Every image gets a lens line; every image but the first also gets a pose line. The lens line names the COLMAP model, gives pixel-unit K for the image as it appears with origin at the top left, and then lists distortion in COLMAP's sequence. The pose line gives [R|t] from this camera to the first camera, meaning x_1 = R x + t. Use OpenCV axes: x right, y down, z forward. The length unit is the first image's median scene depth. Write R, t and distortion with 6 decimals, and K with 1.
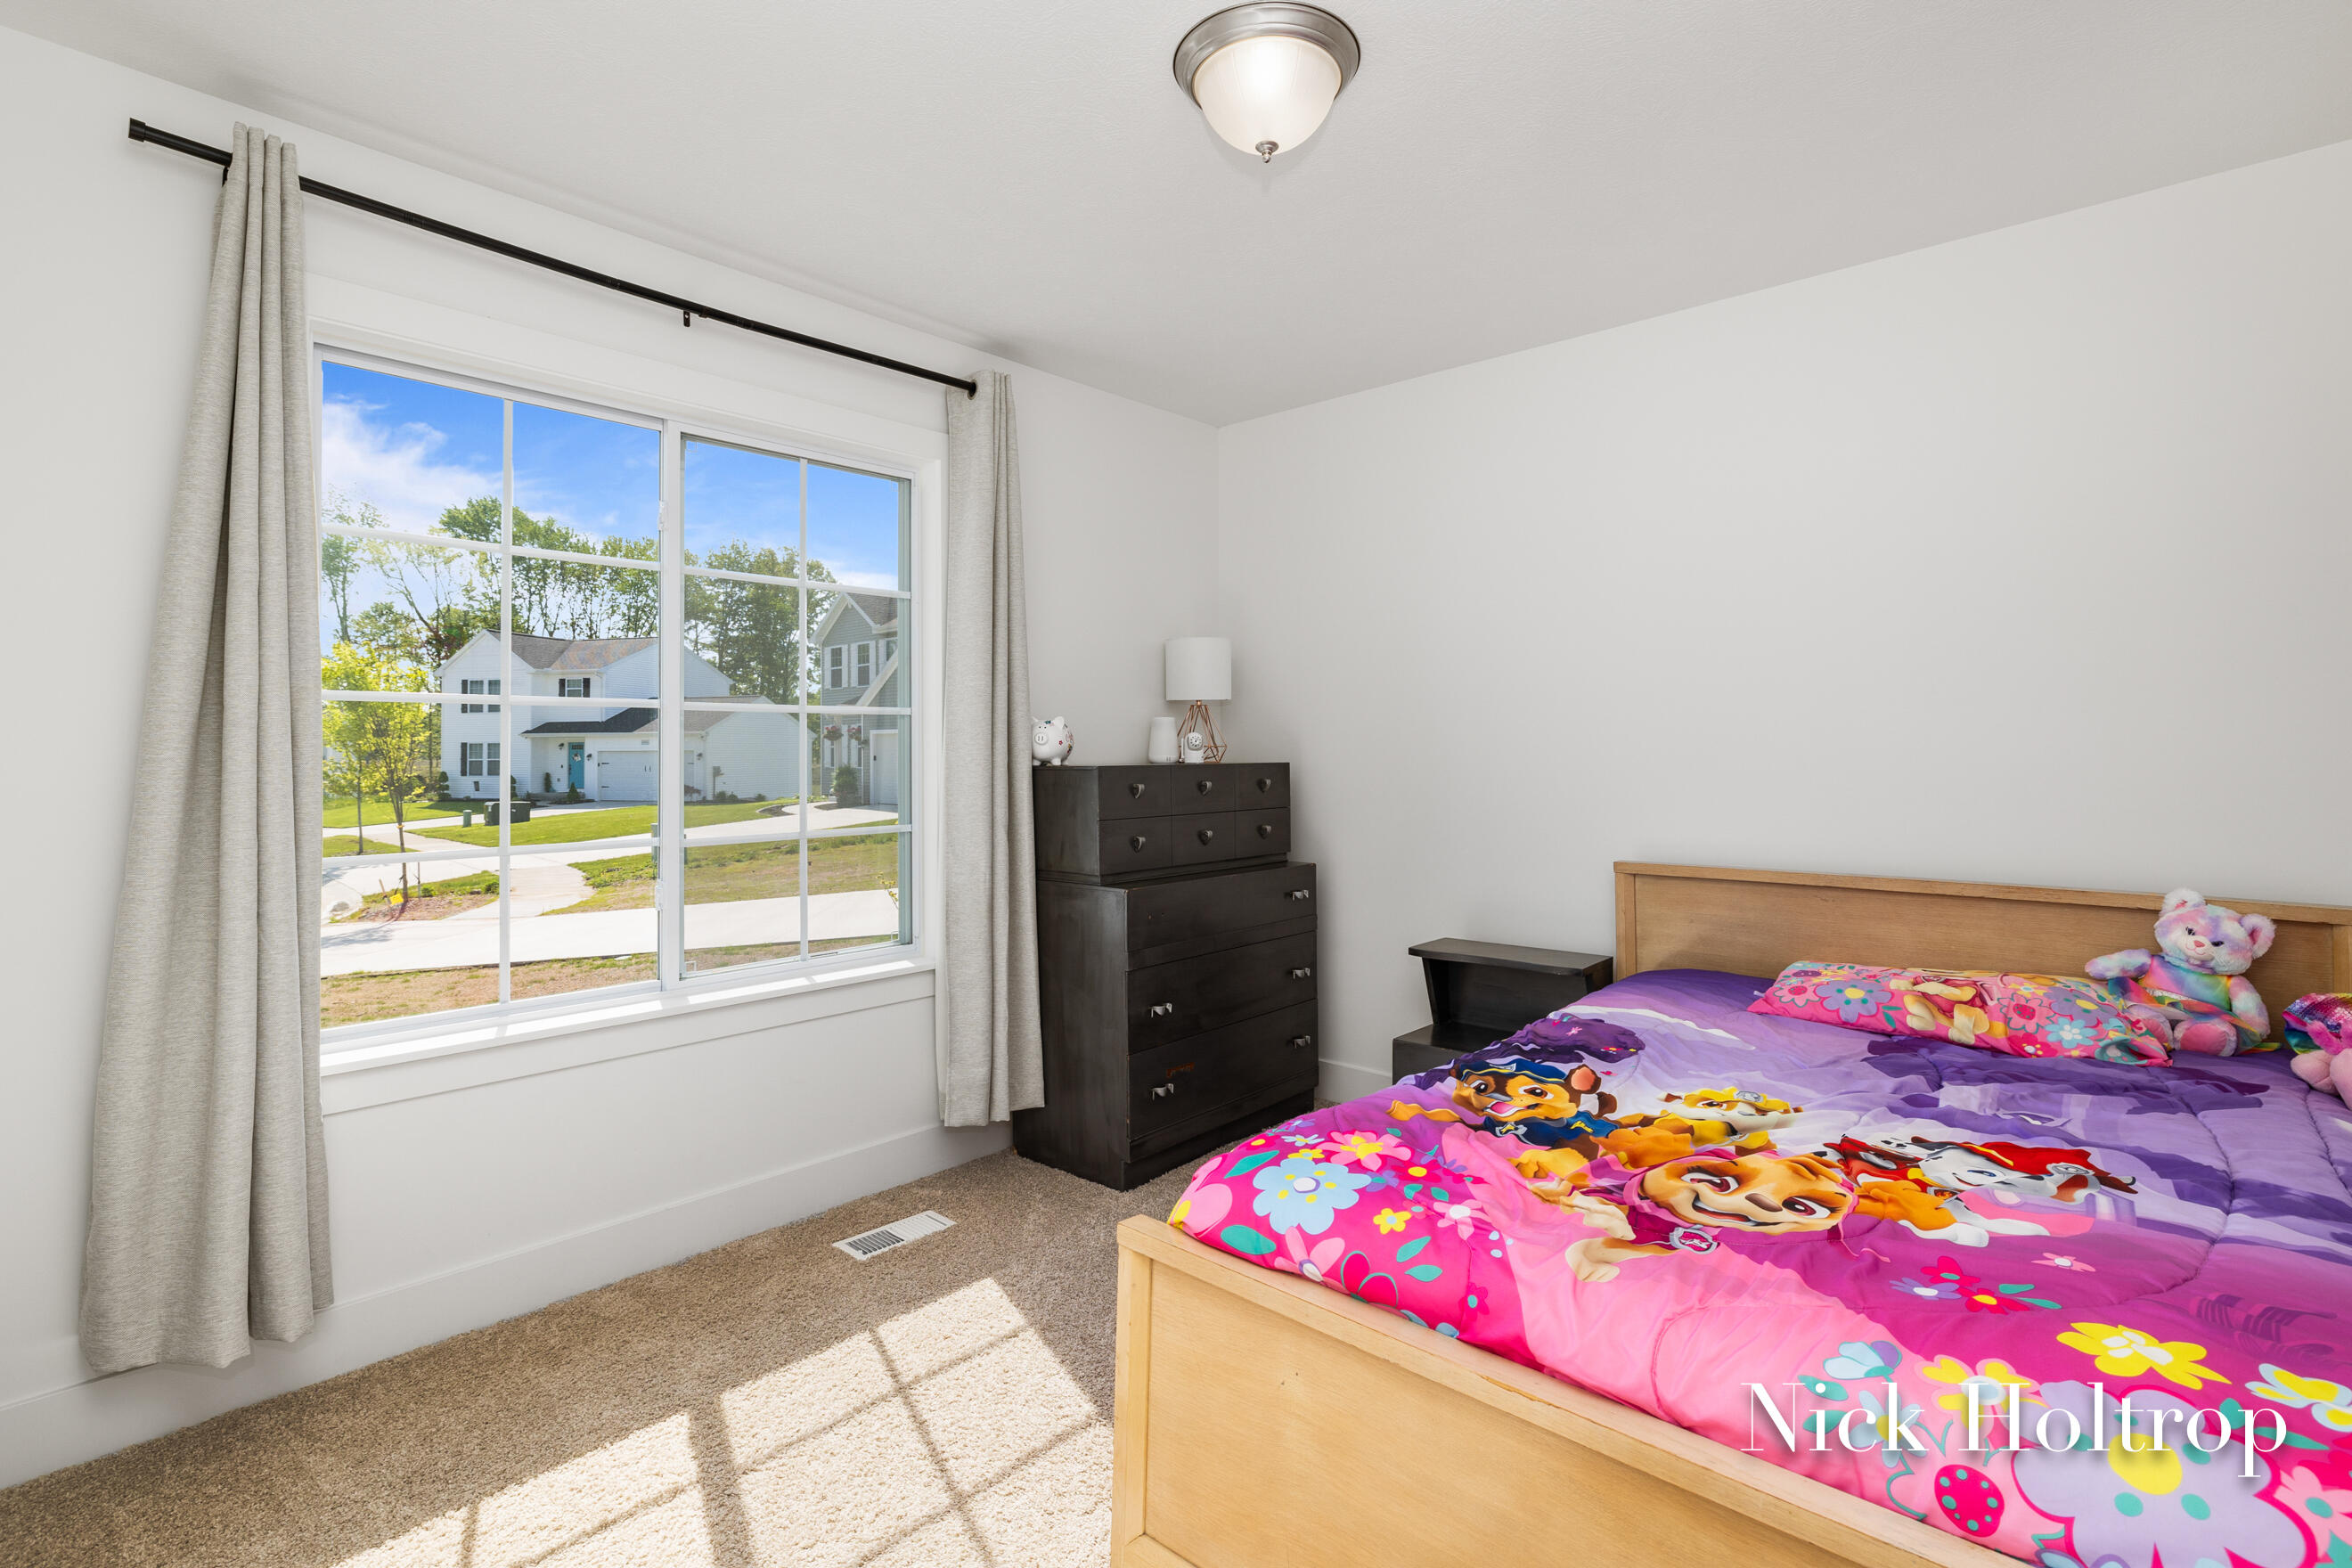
lens RADIAL K [[1146.1, 0, 1171.1], [0, 1146.1, 744.4], [0, 0, 1]] dist [-0.002107, 0.000158]
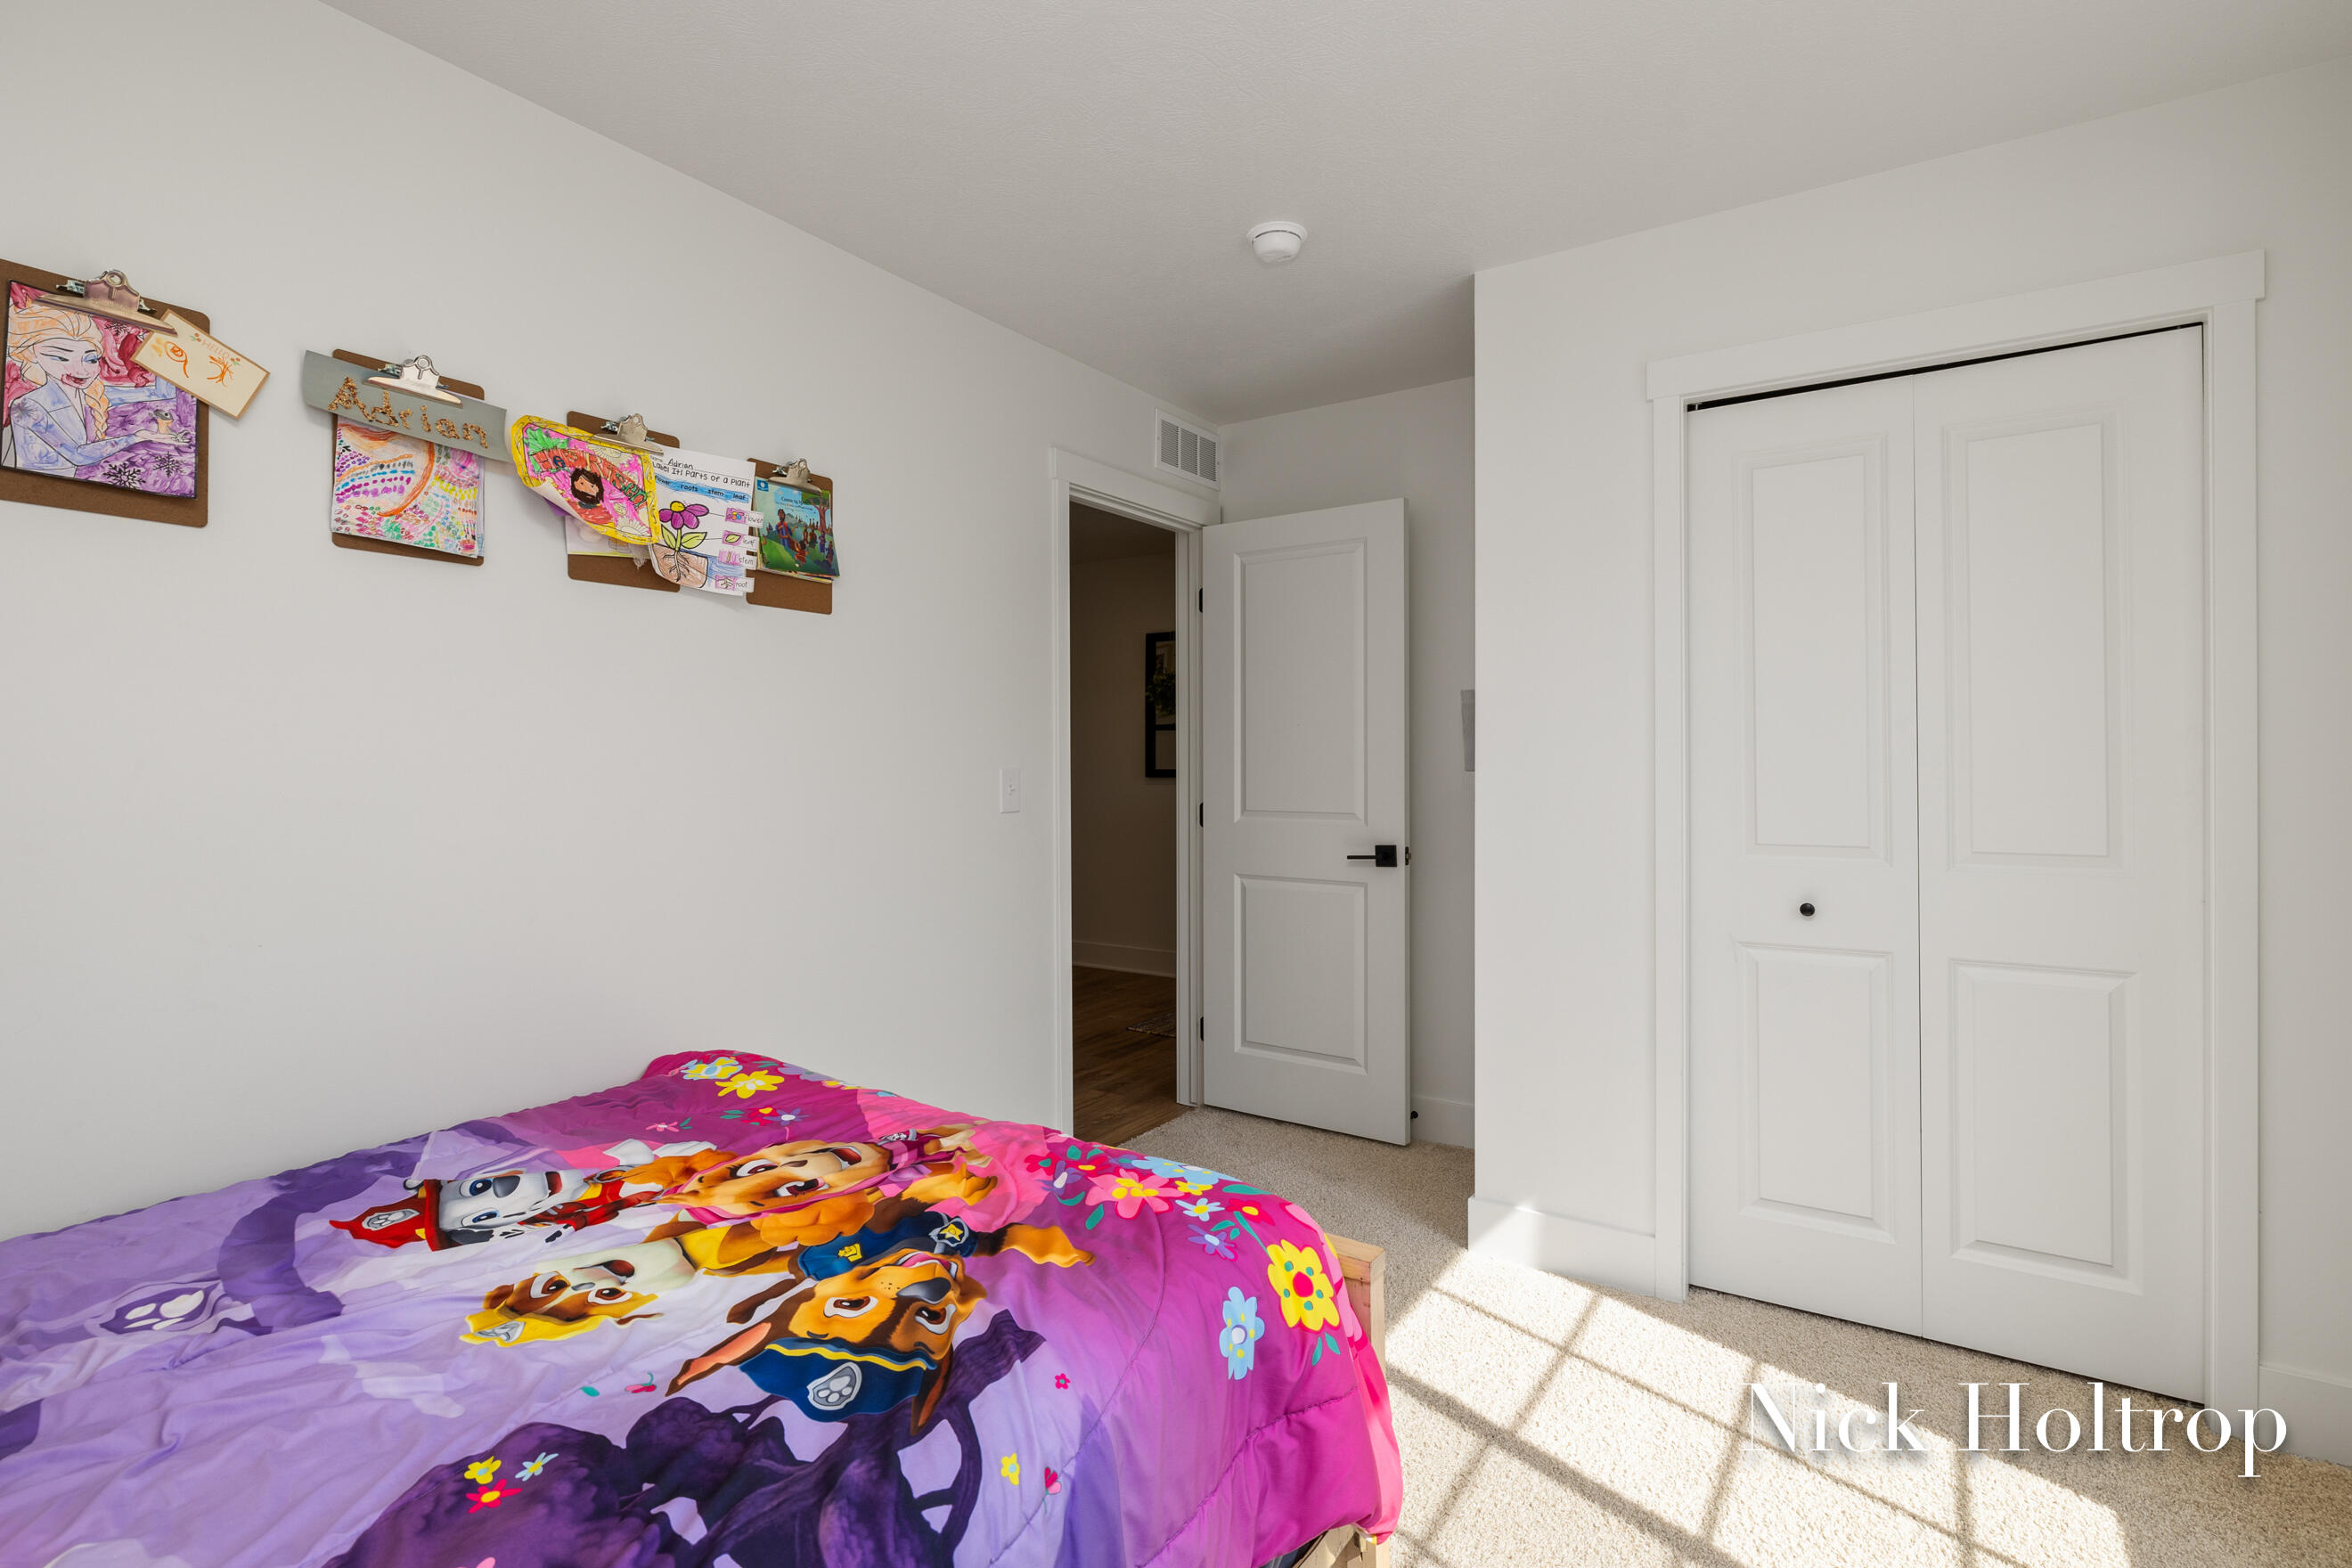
lens RADIAL K [[1146.1, 0, 1171.1], [0, 1146.1, 744.4], [0, 0, 1]] dist [-0.002107, 0.000158]
pose [[-0.989922, -0.002254, -0.141593, 0.277361], [0.000536, 0.999807, -0.019661, 0.002024], [0.141610, -0.019539, -0.989730, 1.981038]]
